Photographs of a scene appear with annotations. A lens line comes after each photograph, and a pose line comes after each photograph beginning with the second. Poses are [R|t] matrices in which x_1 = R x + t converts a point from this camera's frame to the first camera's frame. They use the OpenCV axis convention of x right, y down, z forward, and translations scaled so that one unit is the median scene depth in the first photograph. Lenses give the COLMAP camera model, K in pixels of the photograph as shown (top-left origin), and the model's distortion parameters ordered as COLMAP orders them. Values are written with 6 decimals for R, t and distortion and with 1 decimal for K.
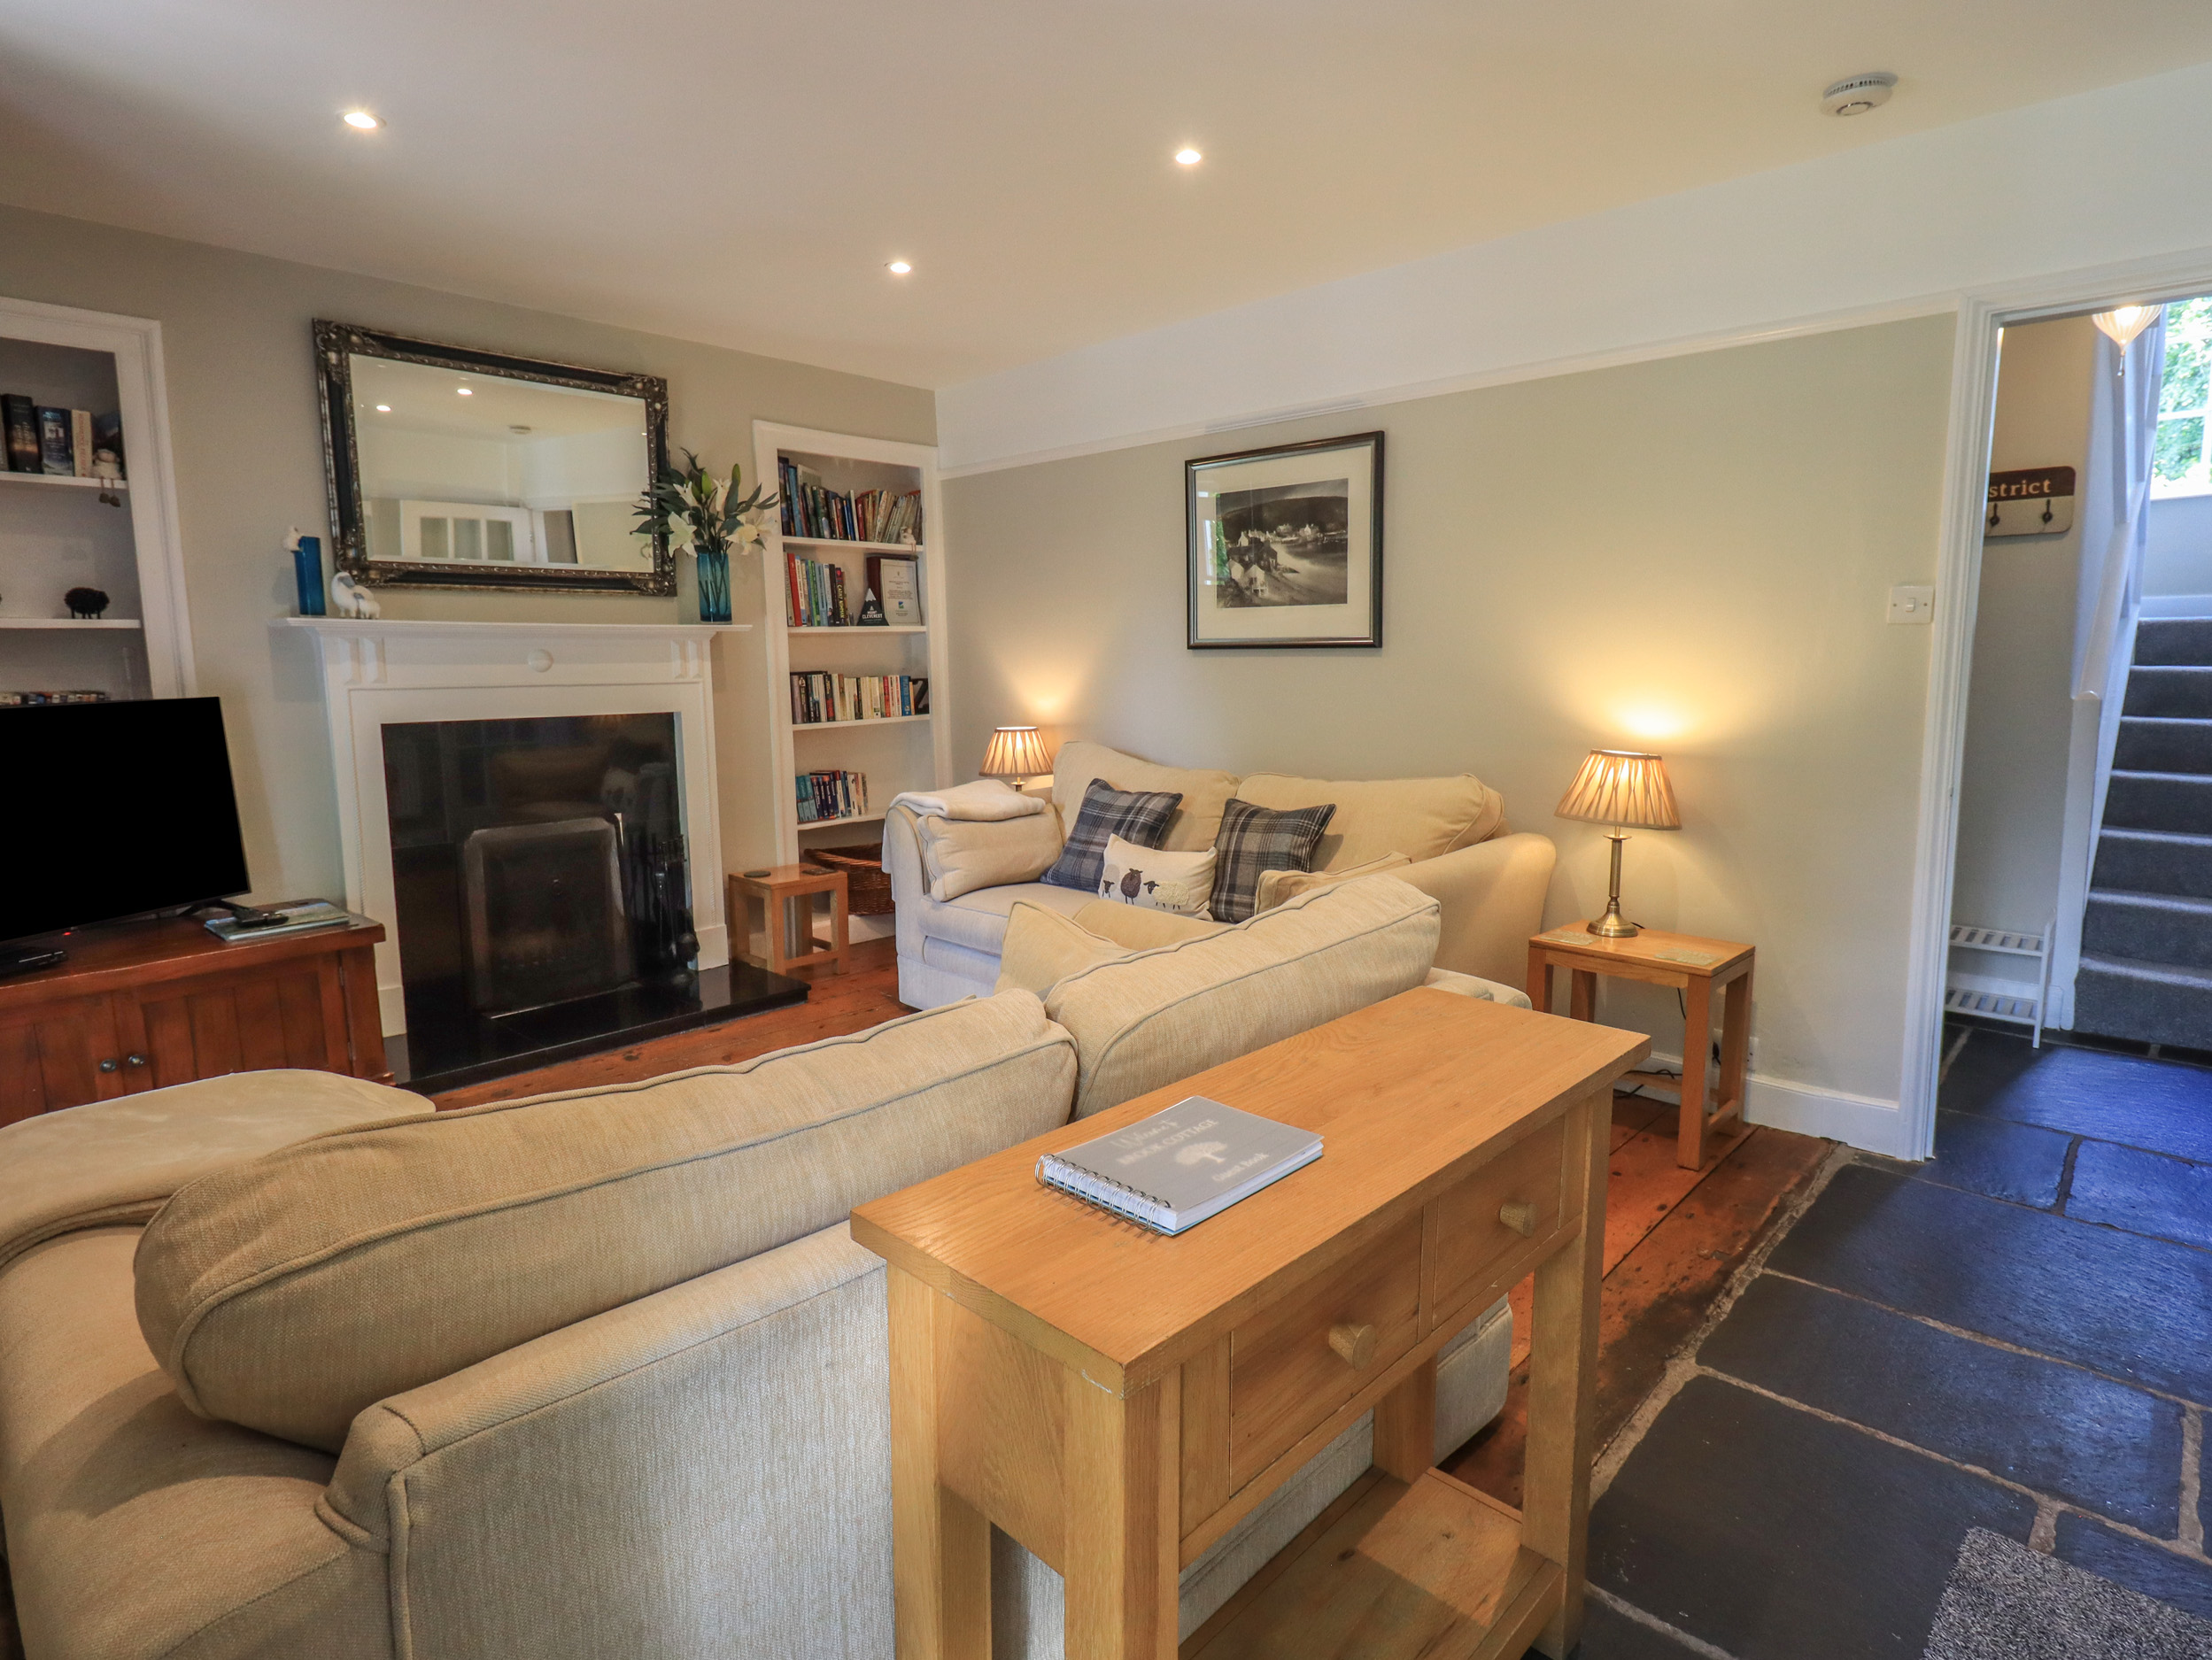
lens RADIAL K [[1167.2, 0, 1116.2], [0, 1167.2, 810.4], [0, 0, 1]] dist [0.001206, -0.001317]
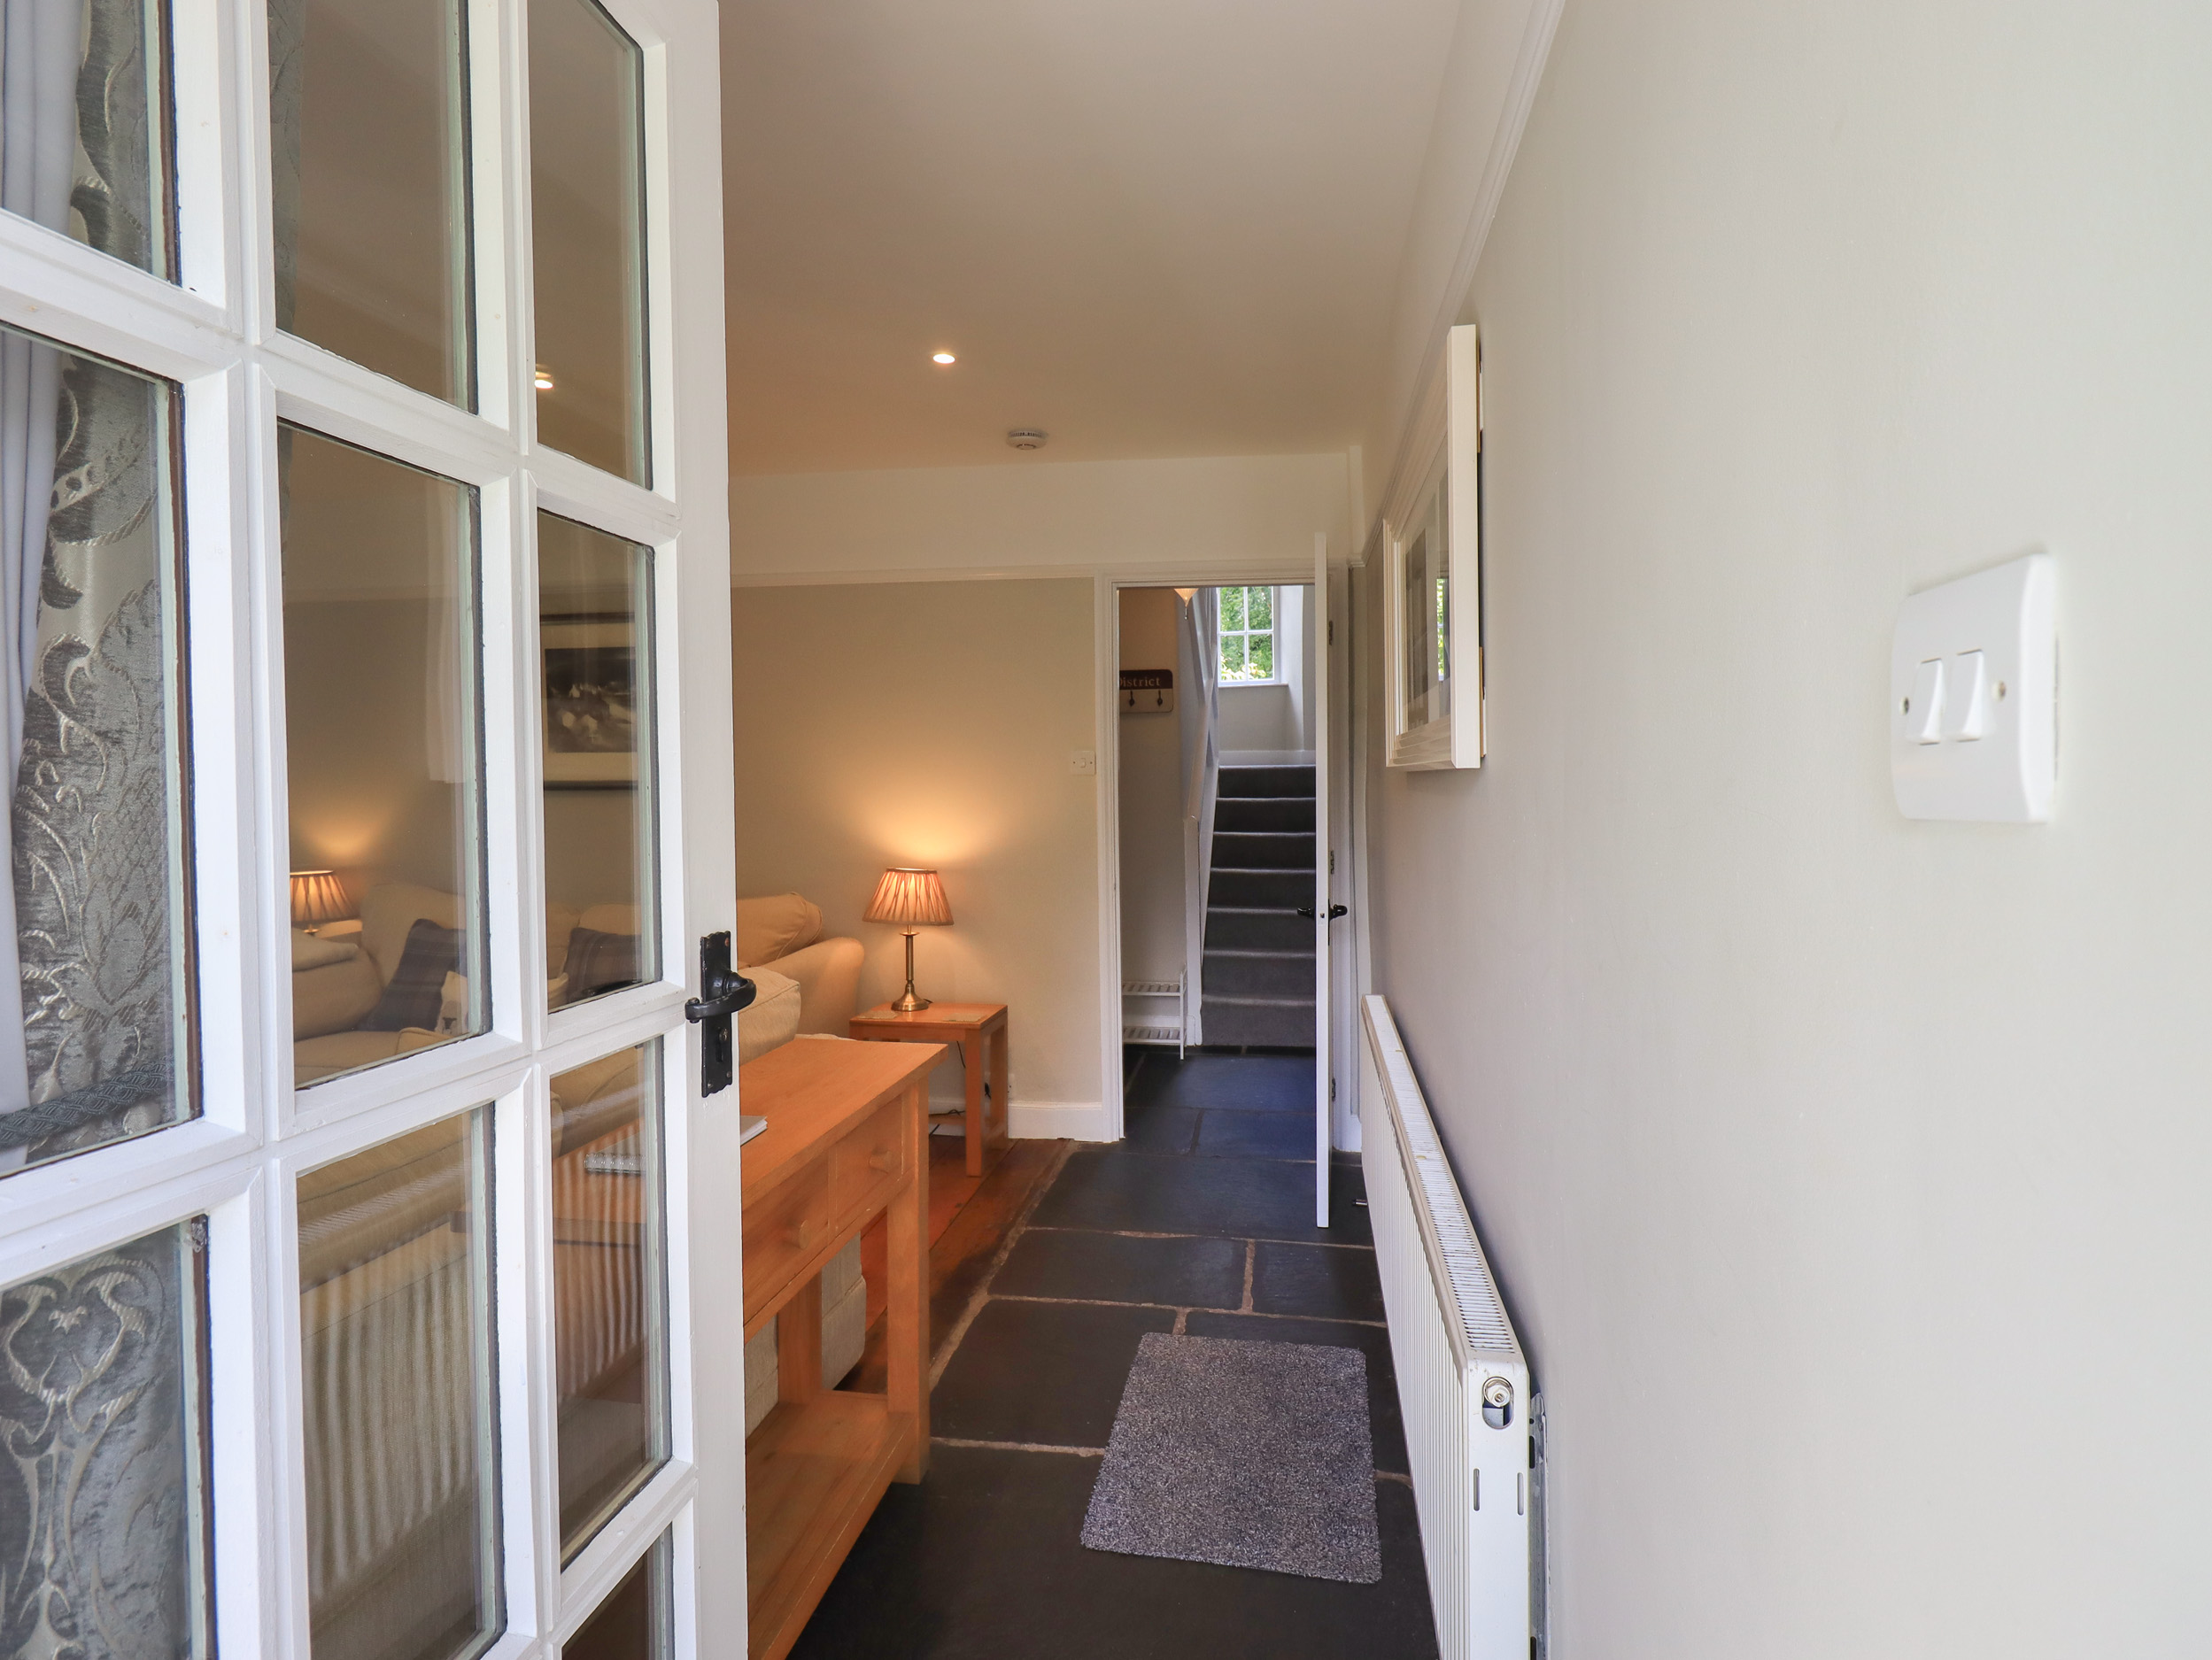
lens RADIAL K [[1167.2, 0, 1116.2], [0, 1167.2, 810.4], [0, 0, 1]] dist [0.001206, -0.001317]
pose [[0.826008, -0.014530, 0.563470, -0.097224], [0.075214, 0.993569, -0.084638, 0.011264], [-0.558617, 0.112293, 0.821789, -0.187642]]
